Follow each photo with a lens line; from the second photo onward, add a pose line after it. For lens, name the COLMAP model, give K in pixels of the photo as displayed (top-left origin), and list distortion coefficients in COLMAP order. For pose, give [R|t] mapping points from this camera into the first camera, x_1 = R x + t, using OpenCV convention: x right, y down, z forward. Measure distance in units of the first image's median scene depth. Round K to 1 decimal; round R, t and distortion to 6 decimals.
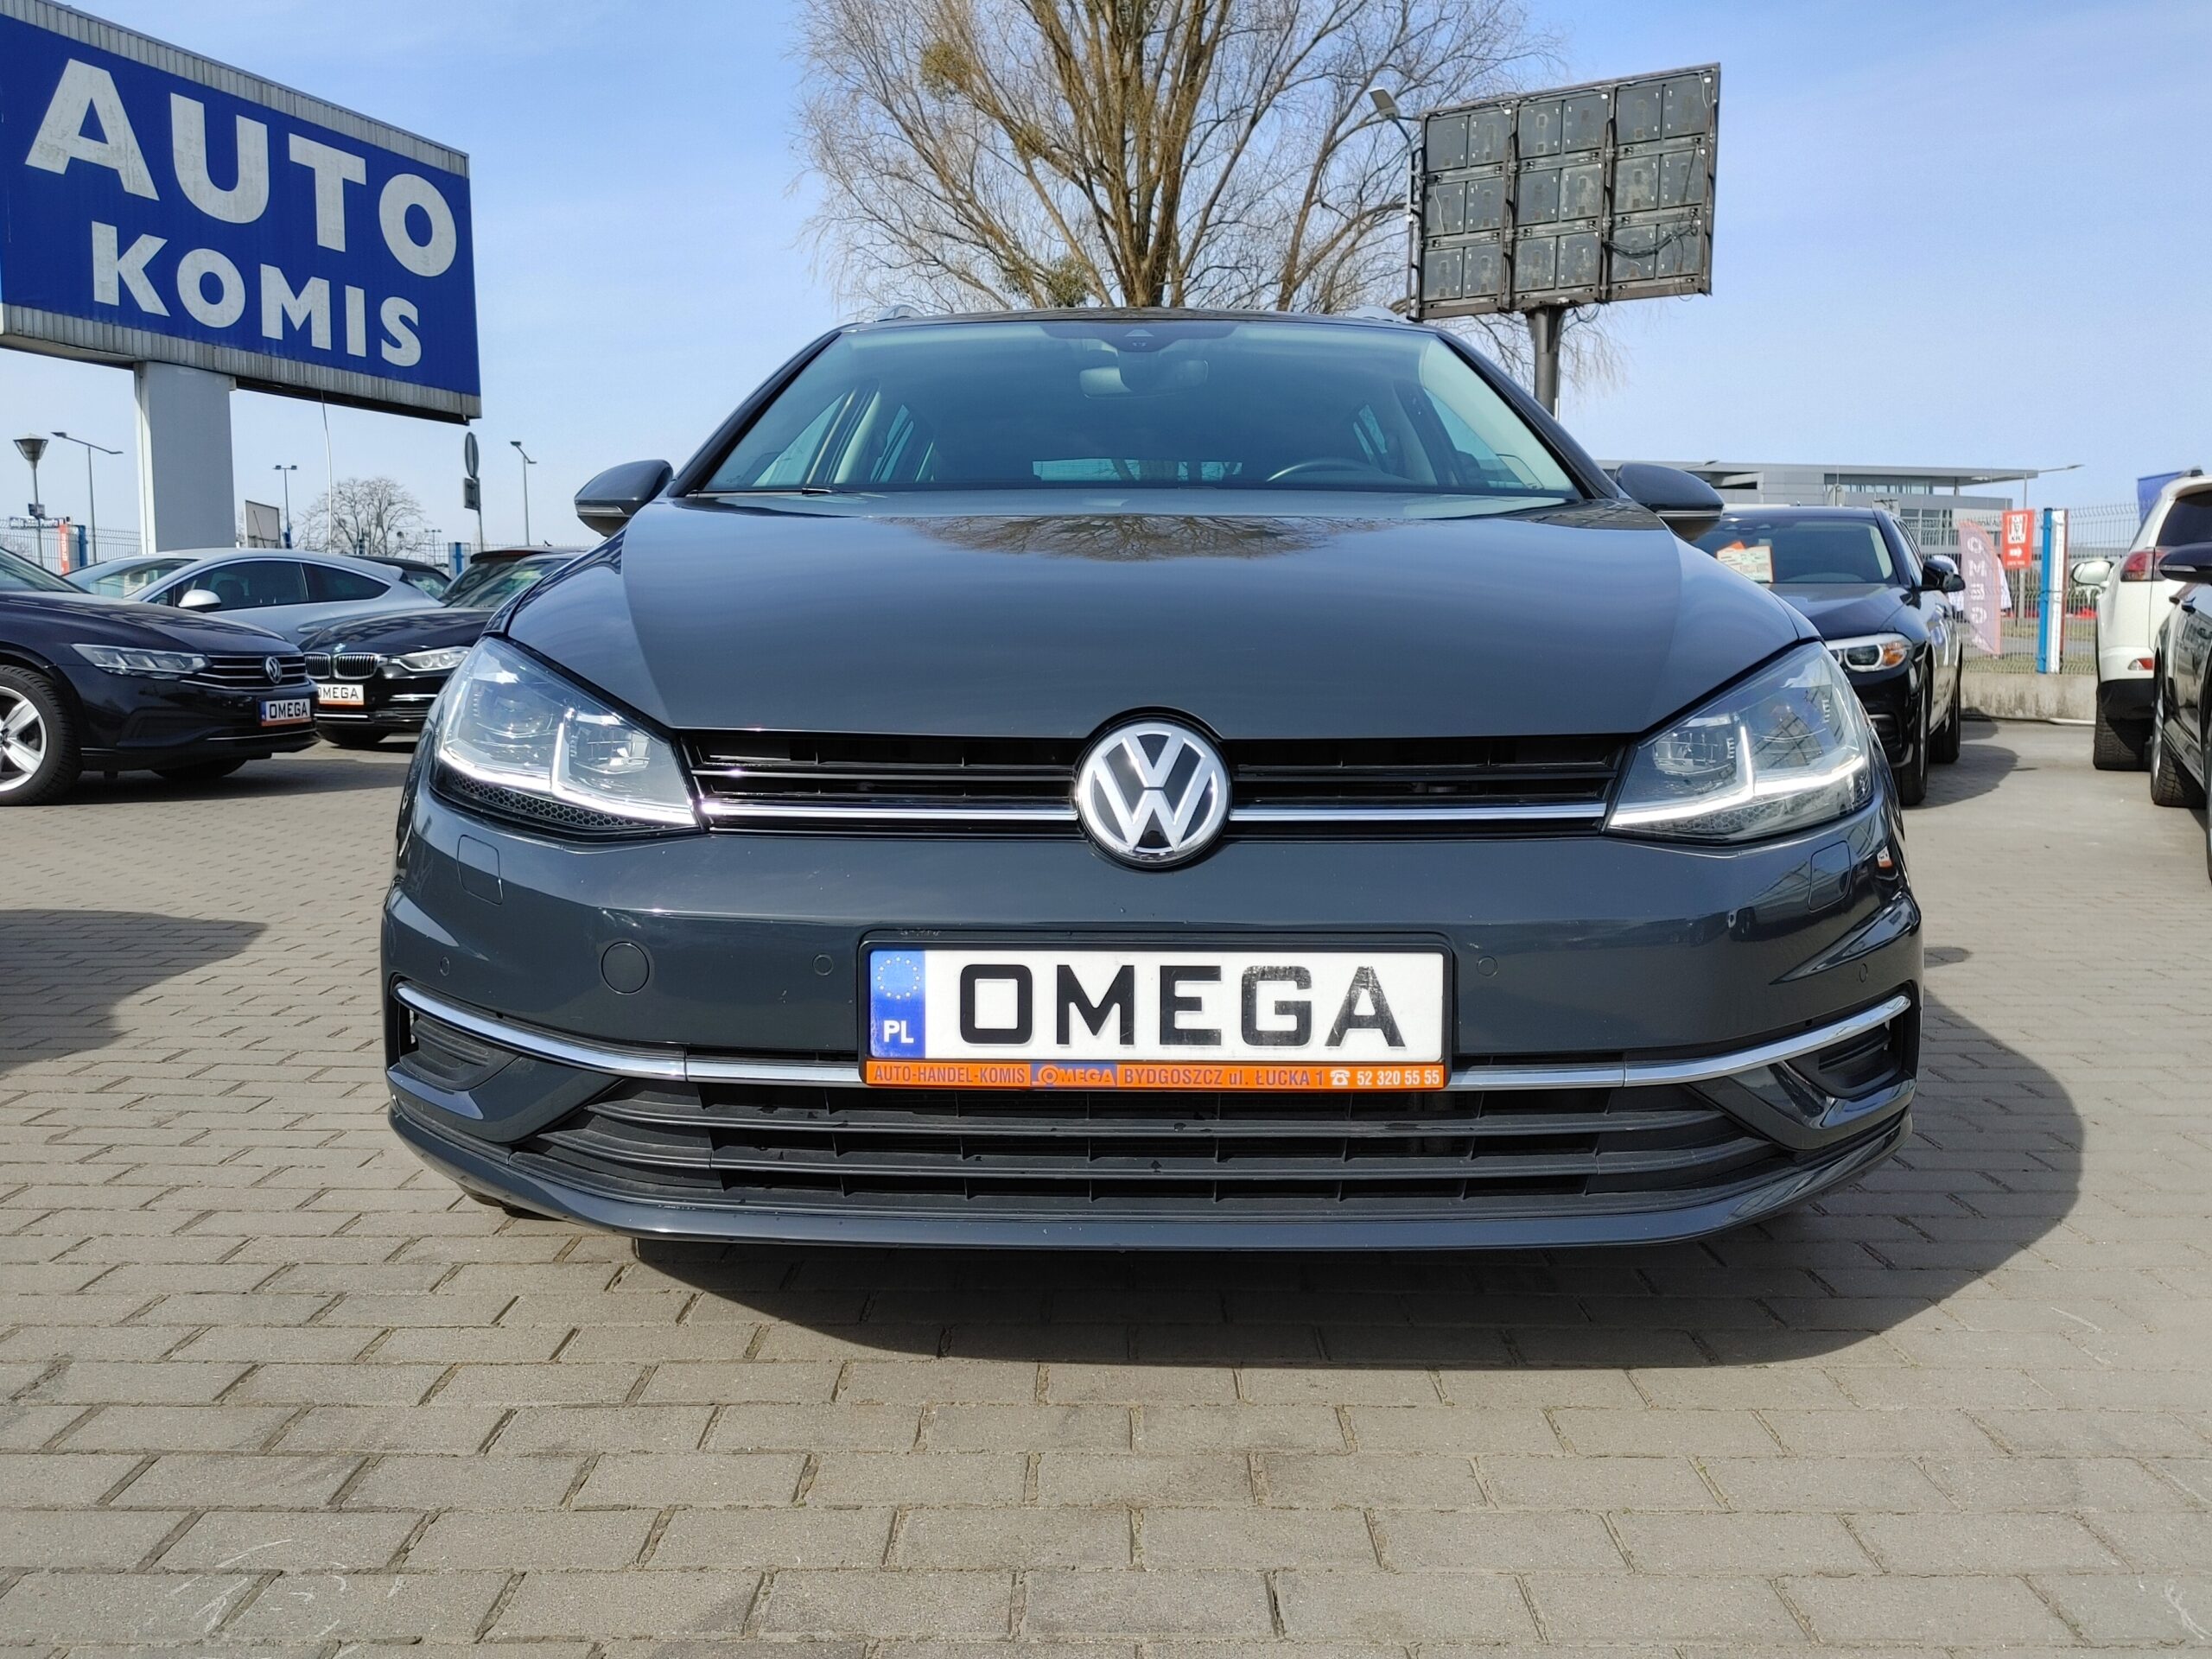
lens RADIAL K [[1748.4, 0, 1069.4], [0, 1748.4, 778.7], [0, 0, 1]] dist [0.058944, -0.094866]
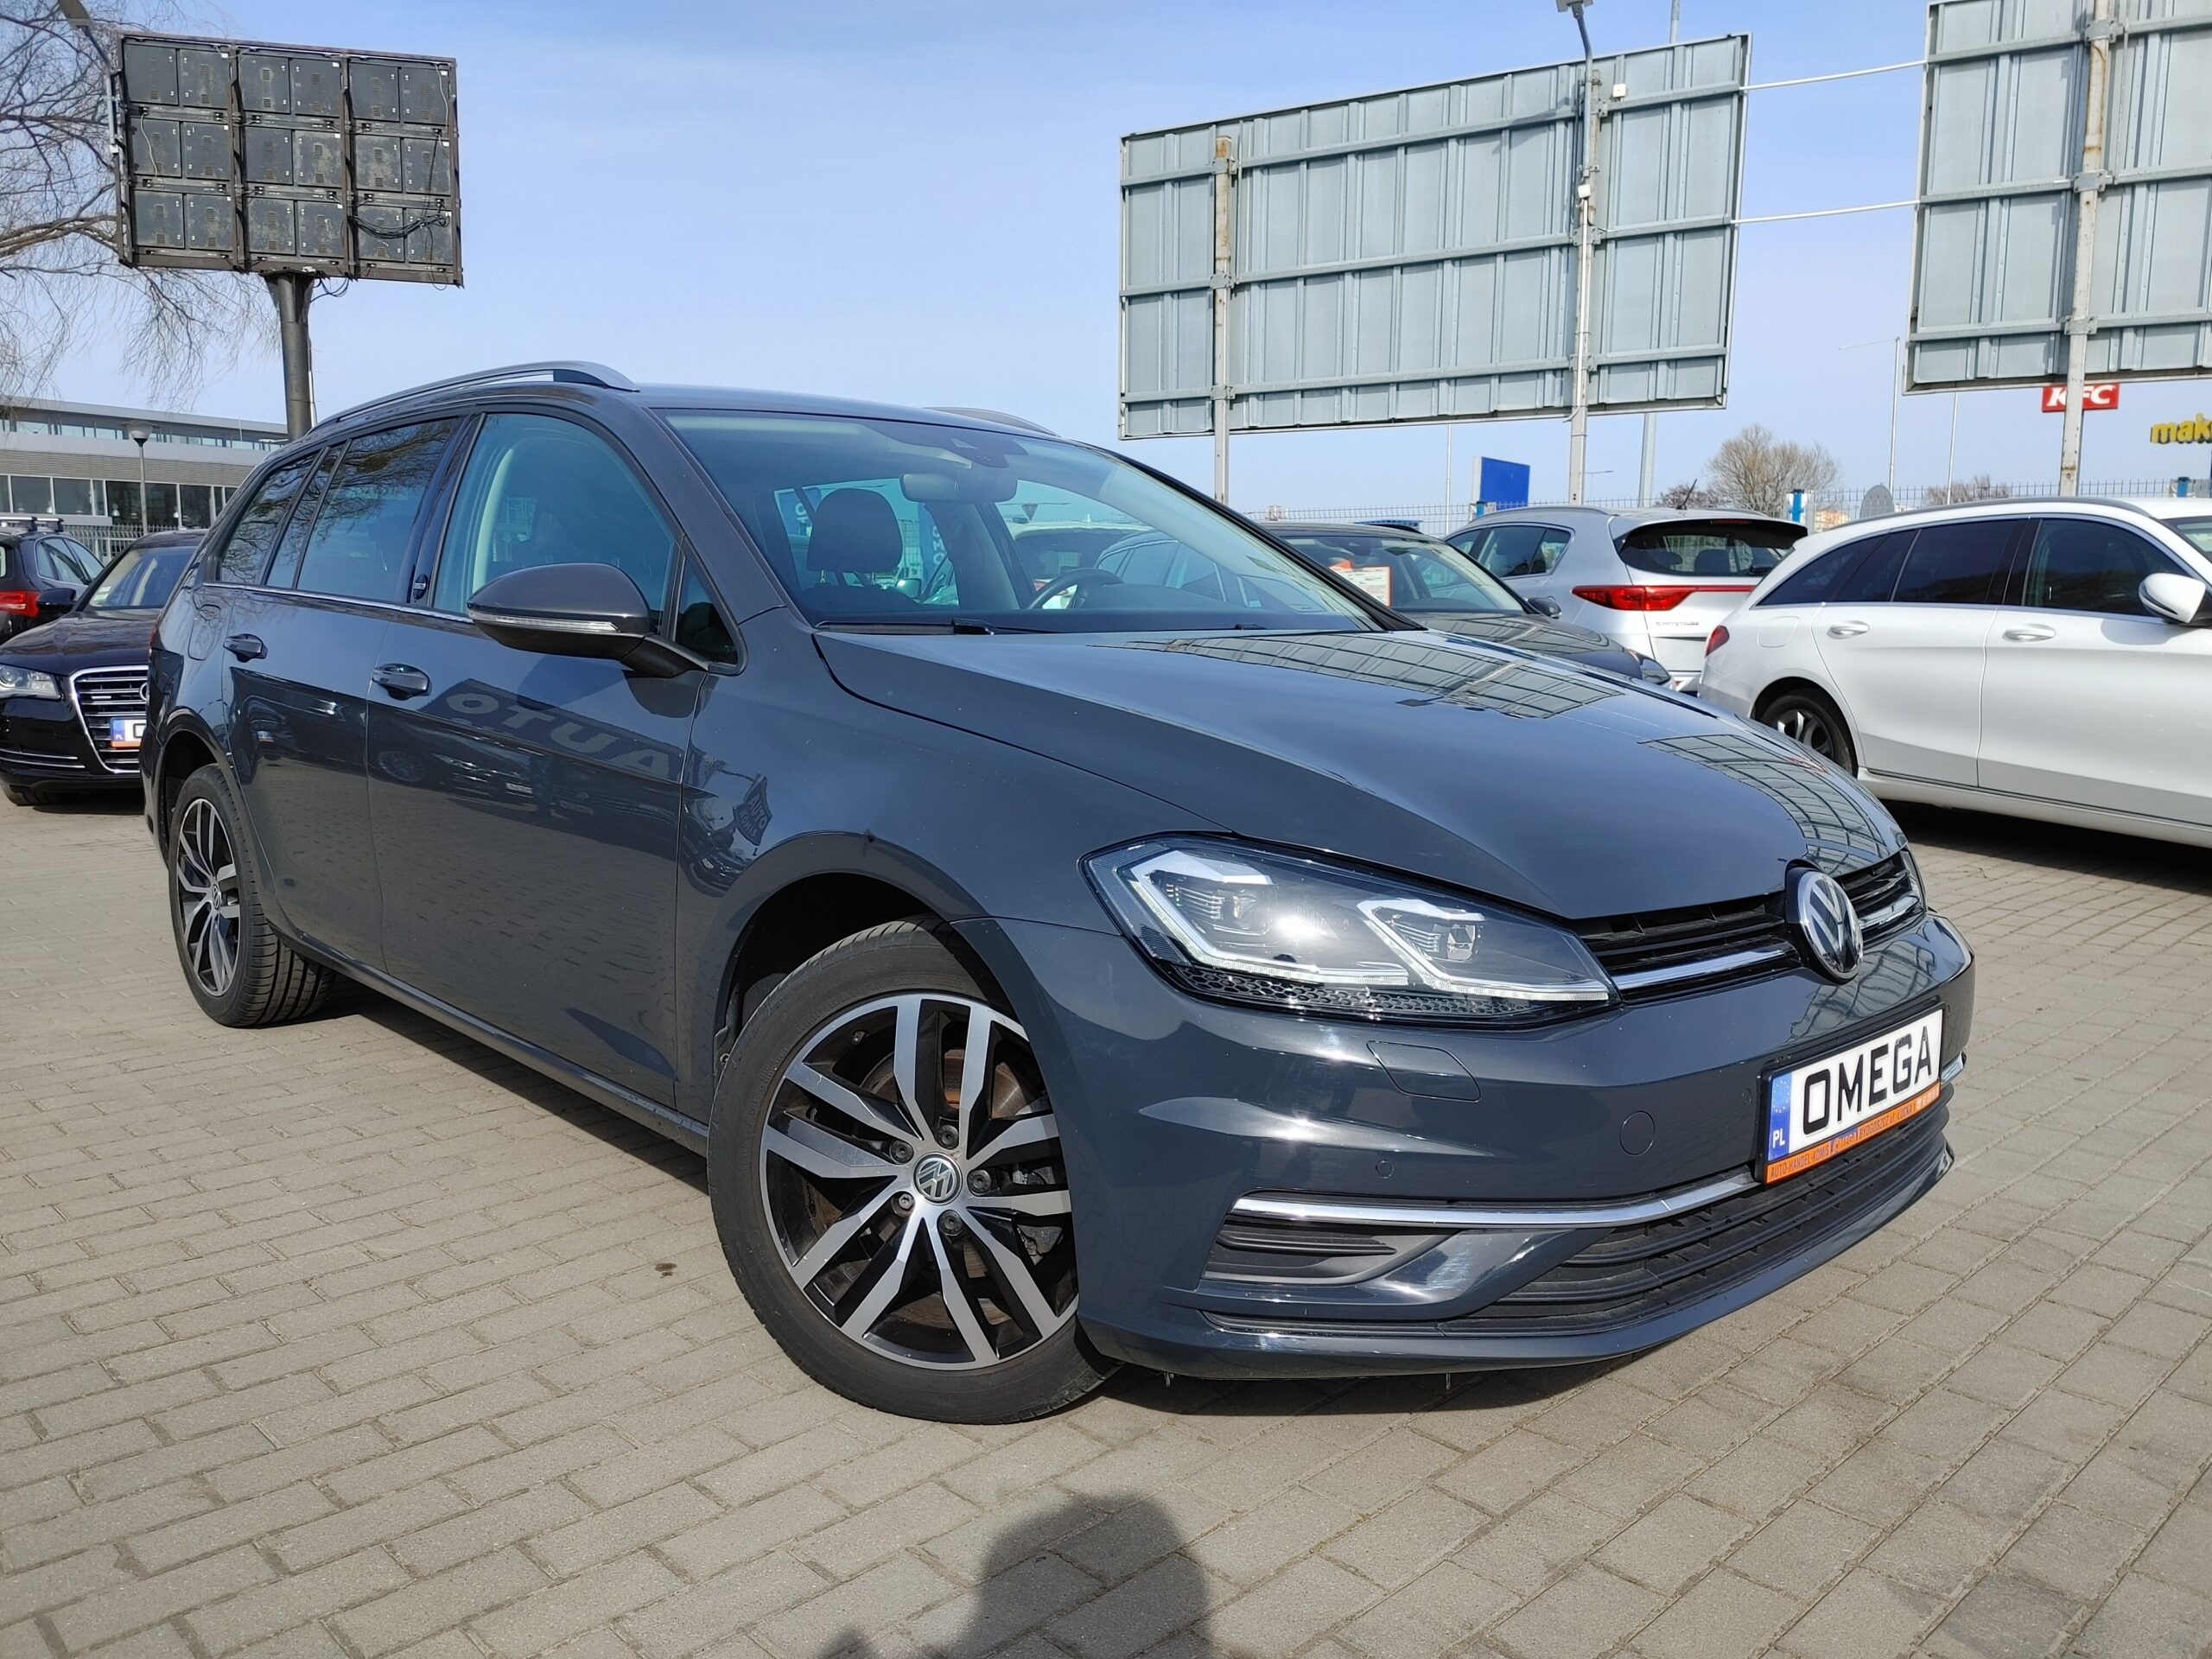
lens RADIAL K [[1646.2, 0, 1106.0], [0, 1646.2, 829.5], [0, 0, 1]] dist [0.056667, -0.066818]
pose [[0.713450, -0.085640, 0.695453, -0.079196], [0.047230, 0.996123, 0.074213, -0.011934], [-0.699113, -0.020101, 0.714729, 0.030590]]
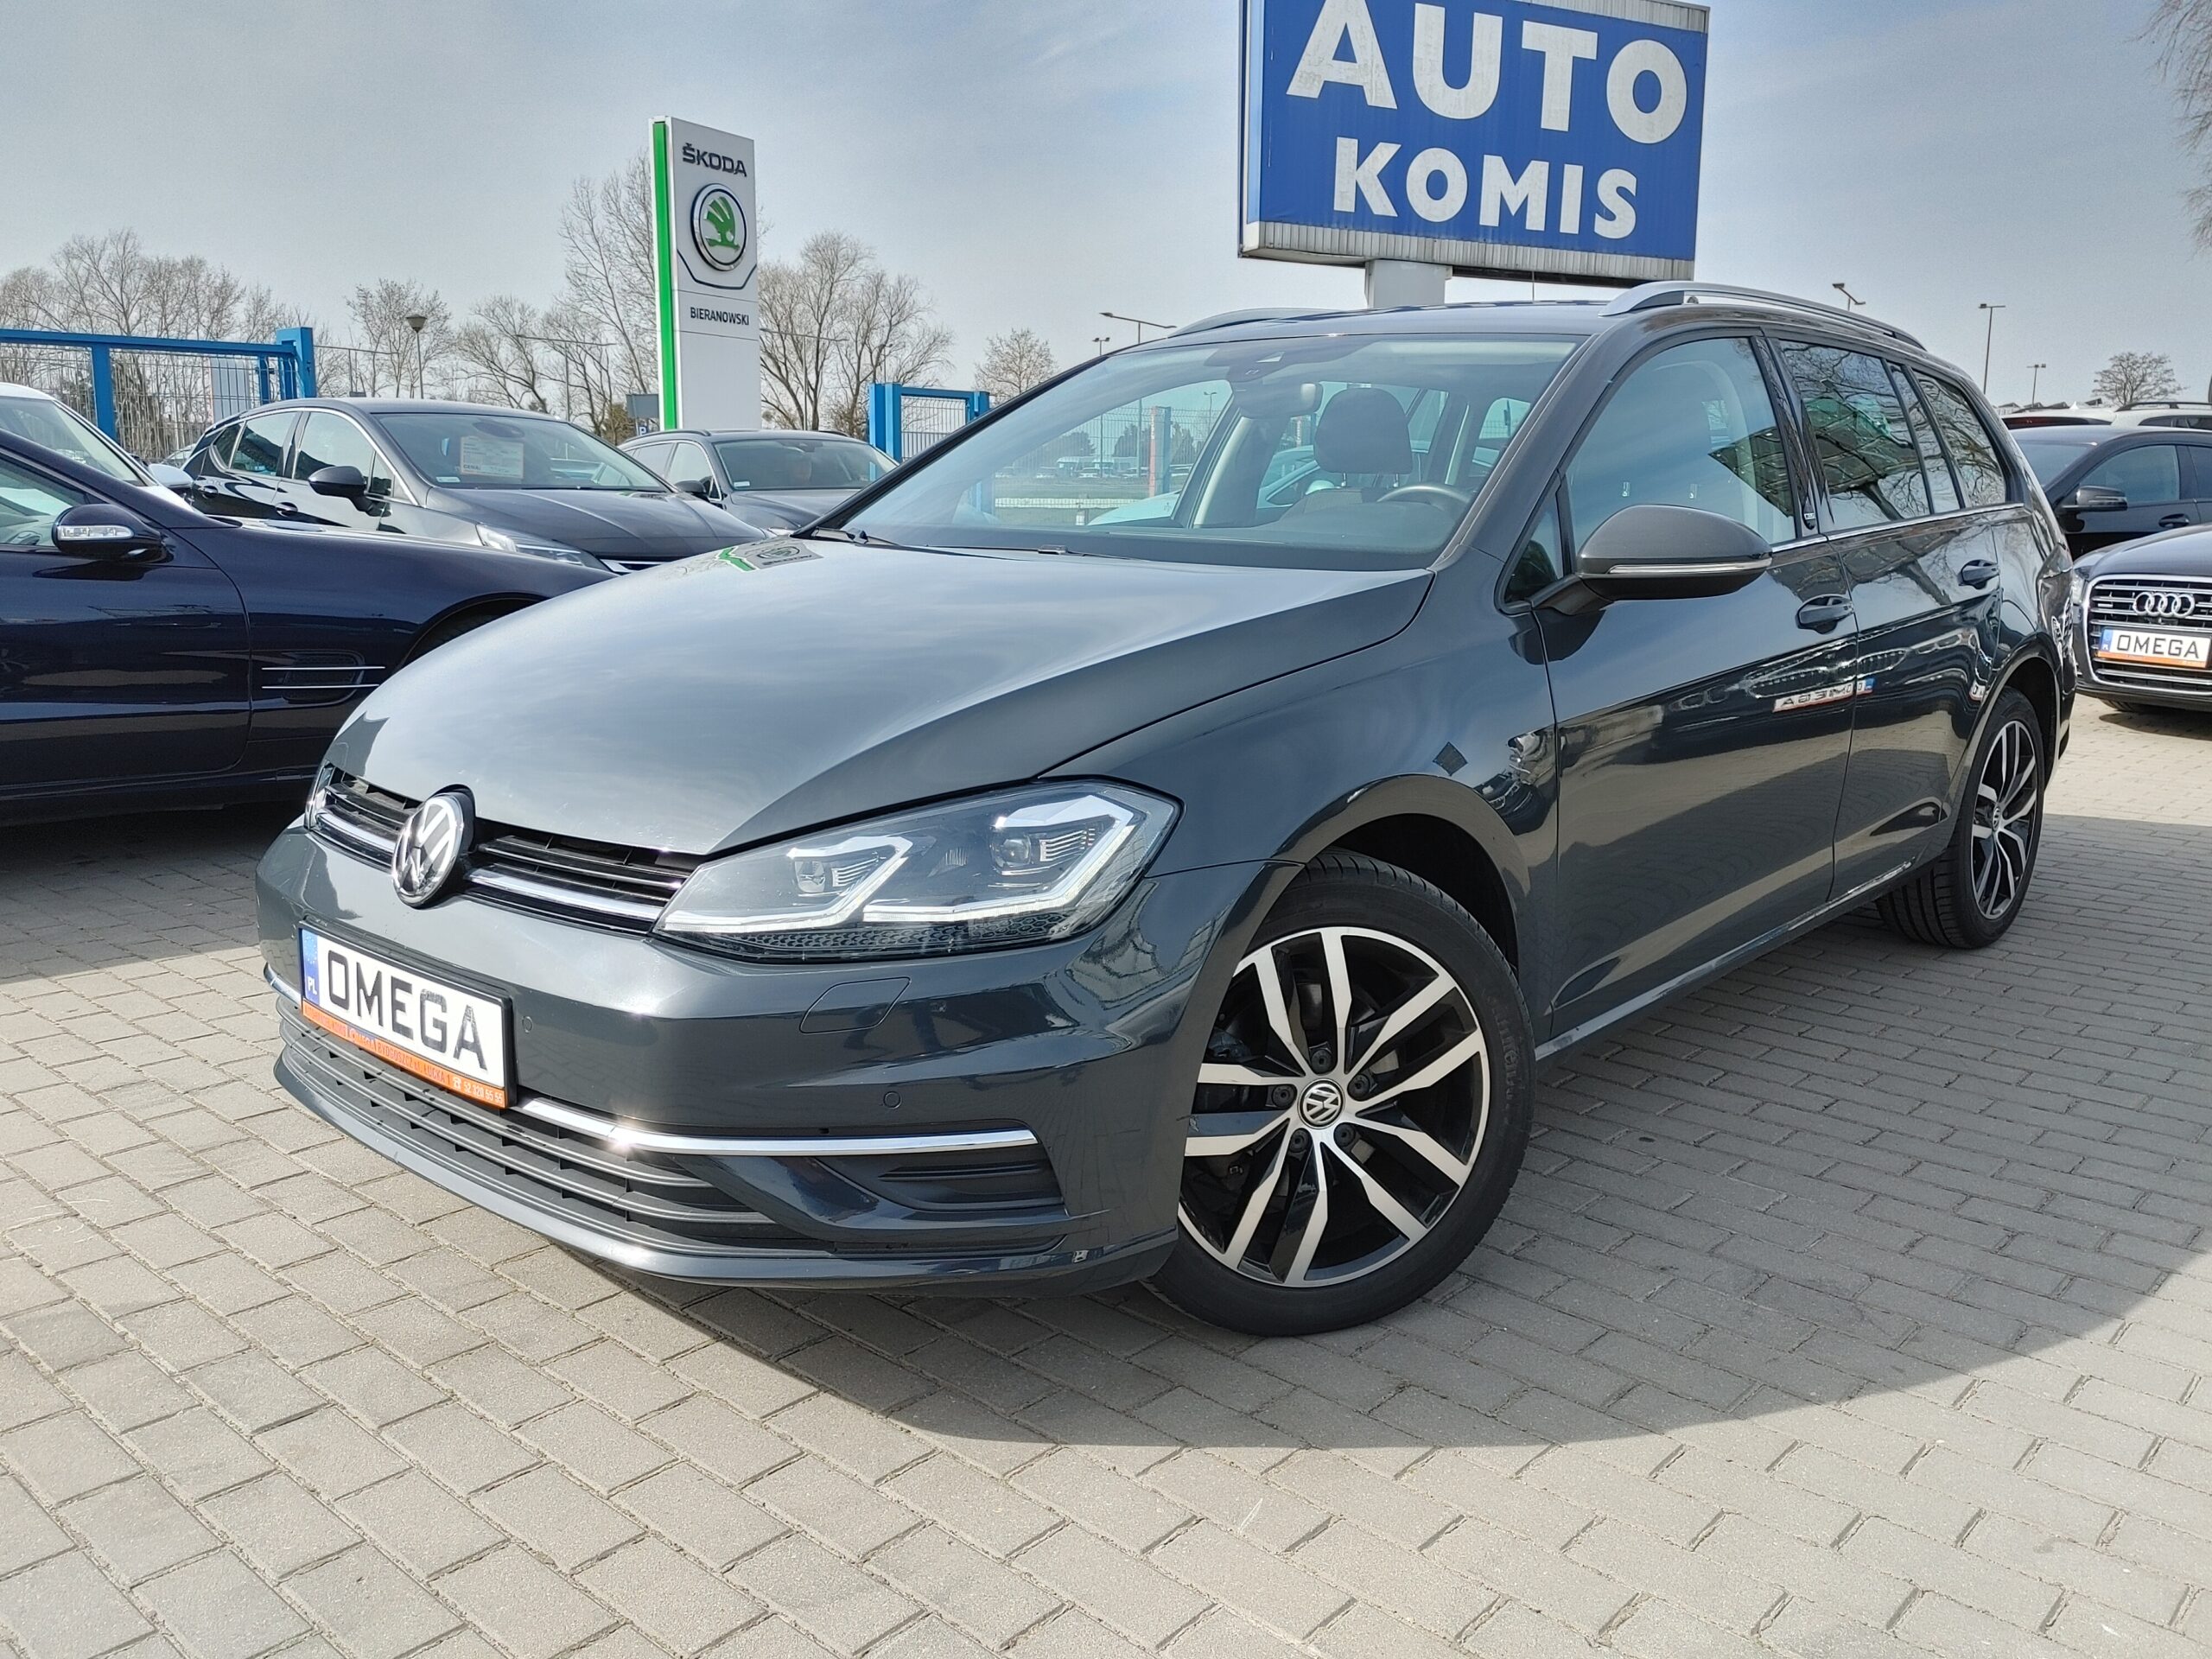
lens RADIAL K [[1748.4, 0, 1069.4], [0, 1748.4, 778.7], [0, 0, 1]] dist [0.058944, -0.094866]
pose [[0.748666, 0.112214, -0.653382, 0.084269], [-0.057100, 0.992823, 0.105084, -0.014098], [0.660484, -0.041365, 0.749700, 0.019632]]
